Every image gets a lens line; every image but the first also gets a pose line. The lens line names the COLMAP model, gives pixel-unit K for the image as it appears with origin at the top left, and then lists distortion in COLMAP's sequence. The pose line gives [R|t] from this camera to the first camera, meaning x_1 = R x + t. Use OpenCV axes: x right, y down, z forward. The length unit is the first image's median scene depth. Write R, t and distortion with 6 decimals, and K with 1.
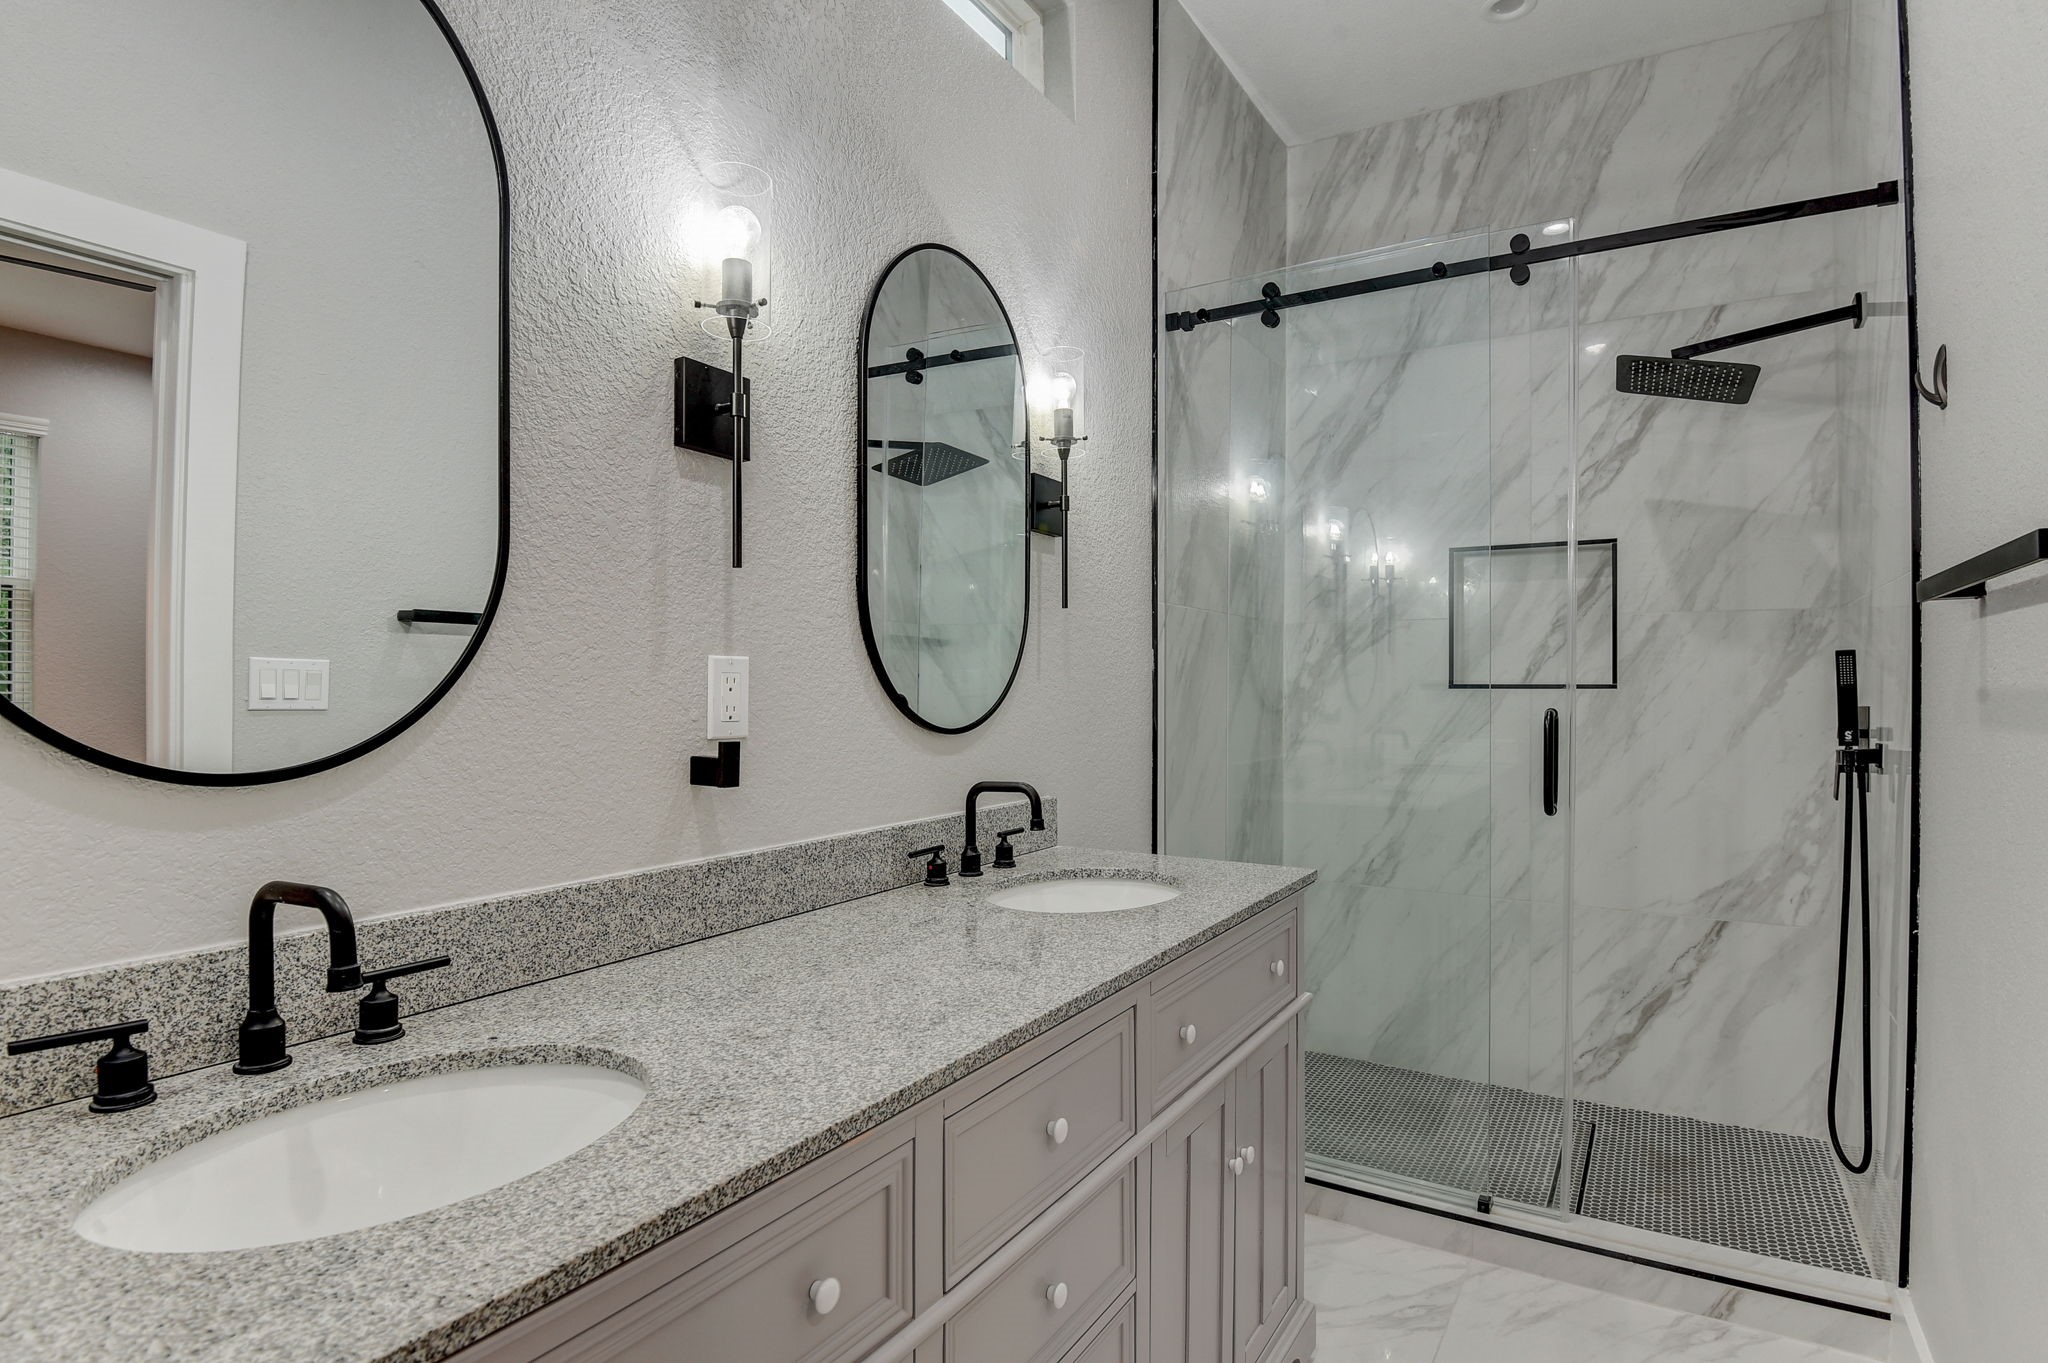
lens RADIAL K [[1063.0, 0, 1055.0], [0, 1063.0, 683.3], [0, 0, 1]] dist [-0.013038, -0.014105]
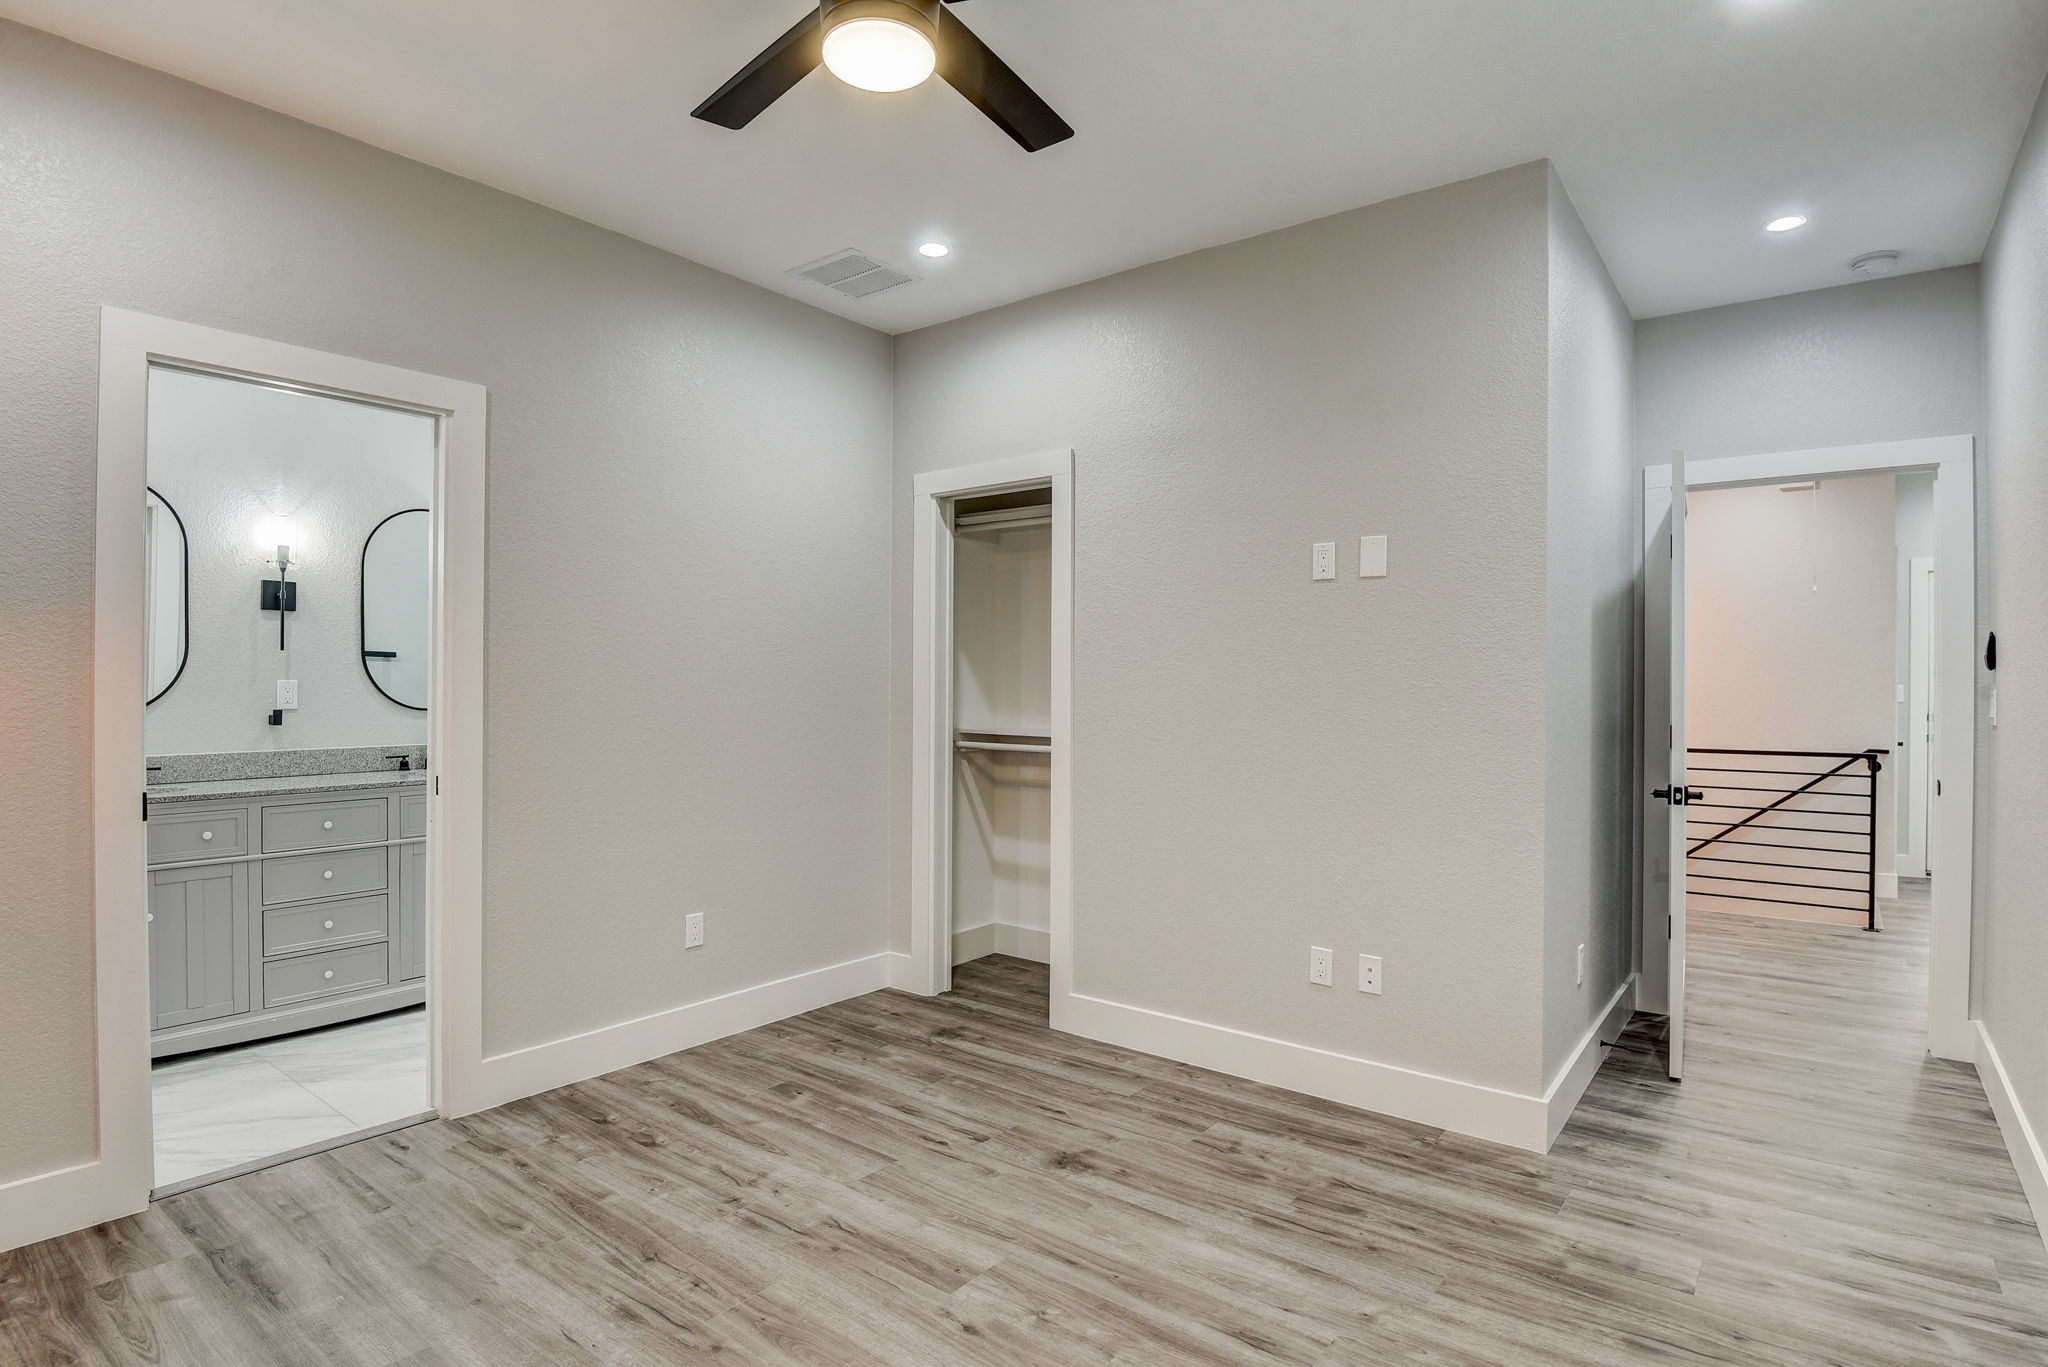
lens RADIAL K [[1060.1, 0, 1024.1], [0, 1060.1, 679.3], [0, 0, 1]] dist [-0.028824, -0.001614]
pose [[0.994409, 0.001127, -0.105591, 1.532408], [-0.001001, 0.999999, 0.001243, -0.026587], [0.105592, -0.001131, 0.994409, -1.237486]]
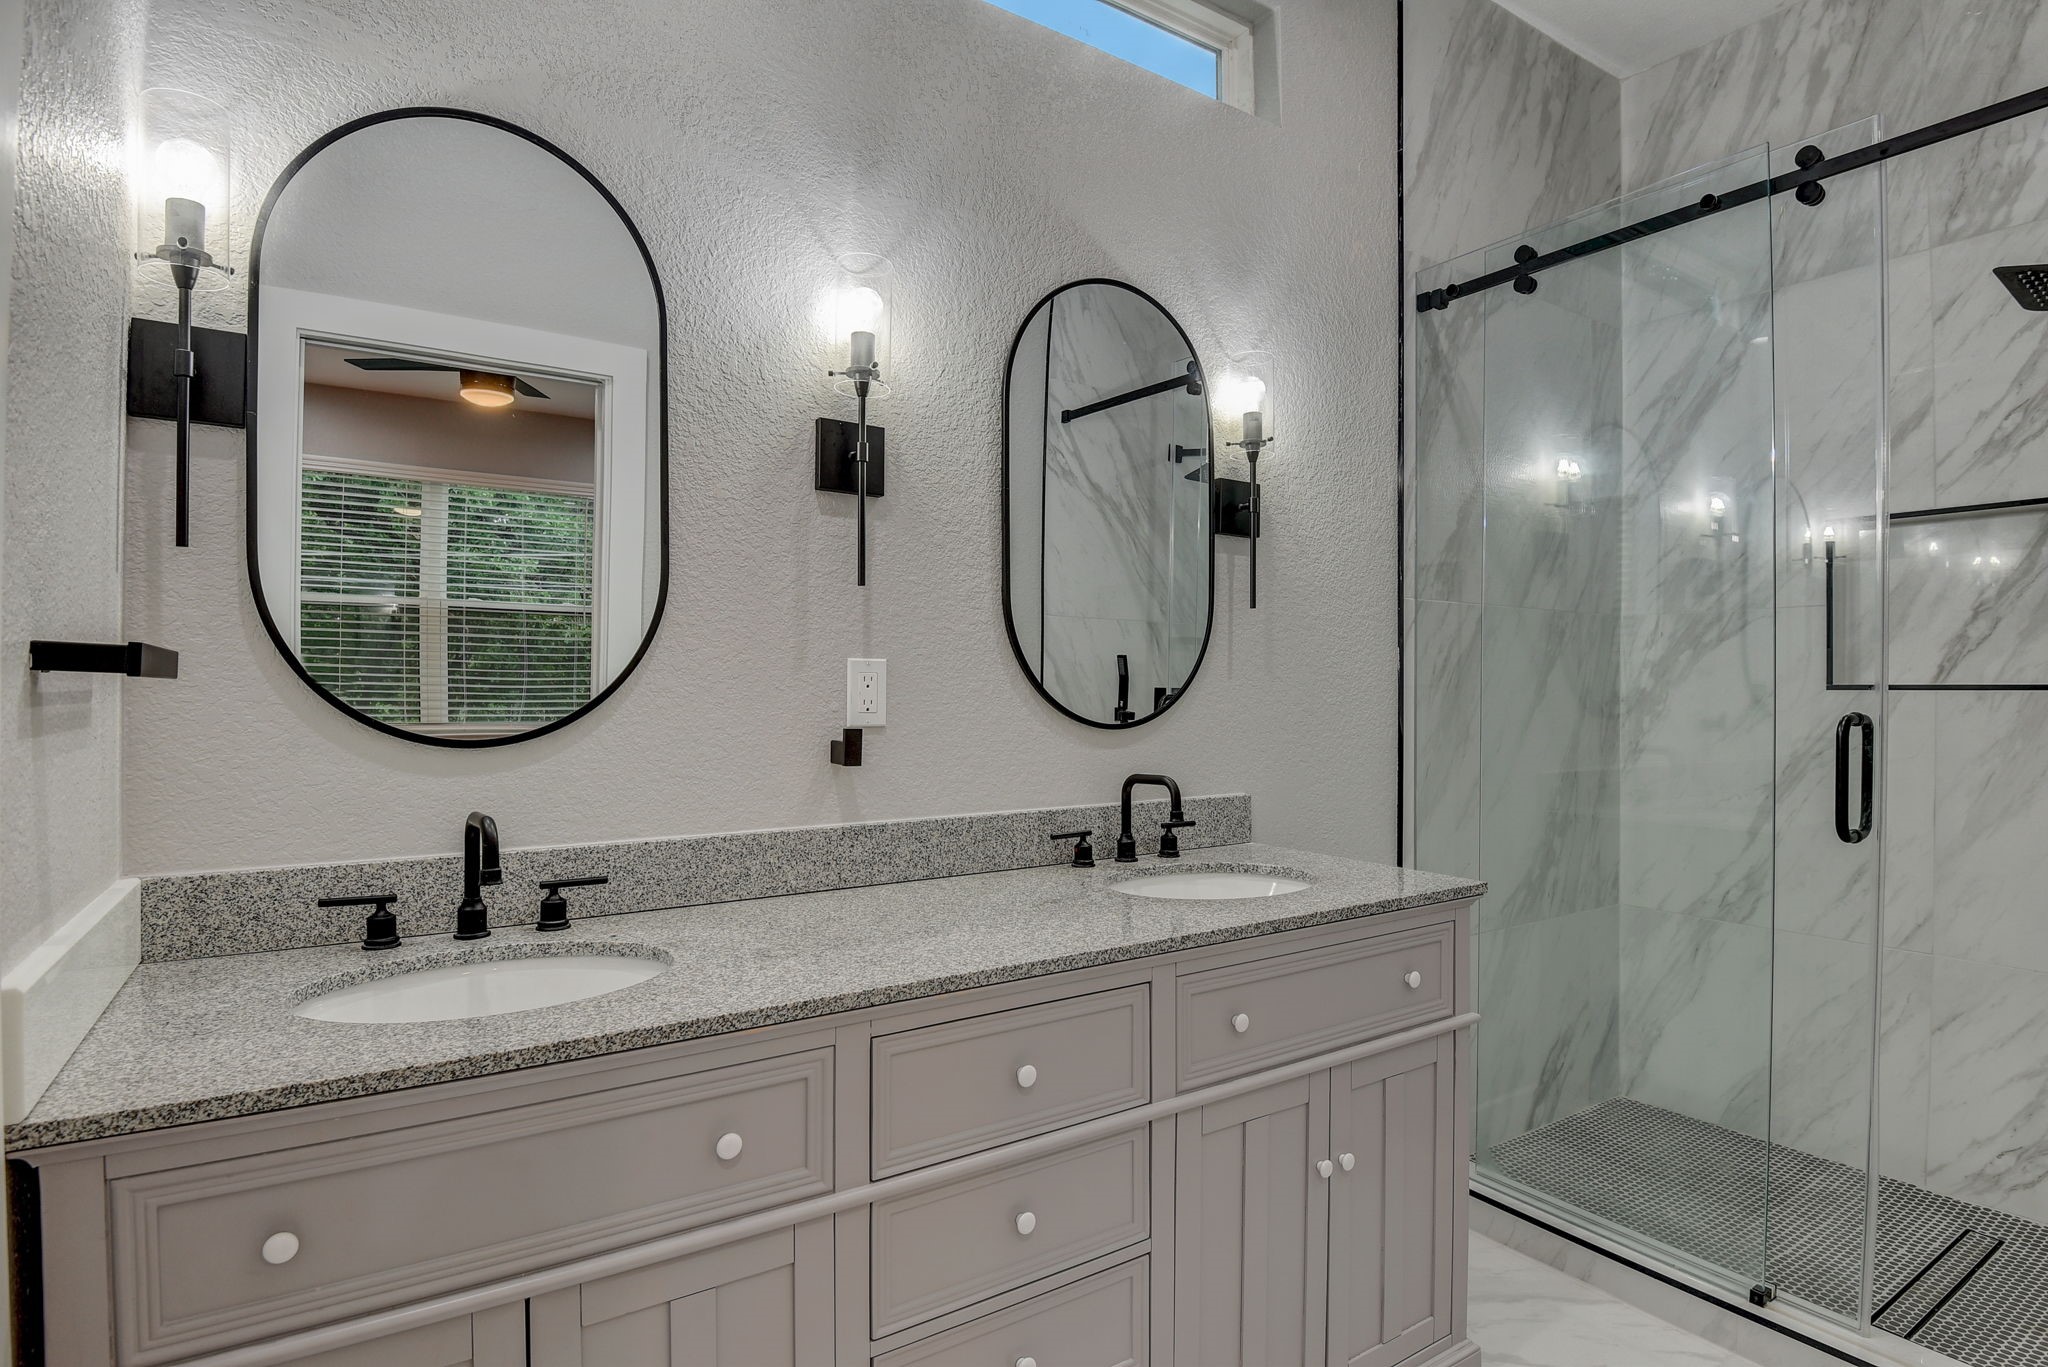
lens RADIAL K [[1063.0, 0, 1028.3], [0, 1063.0, 684.5], [0, 0, 1]] dist [-0.013038, -0.014105]
pose [[0.904200, 0.000529, -0.427108, 0.295341], [-0.000981, 0.999999, -0.000837, 0.003589], [0.427107, 0.001175, 0.904200, -0.012713]]
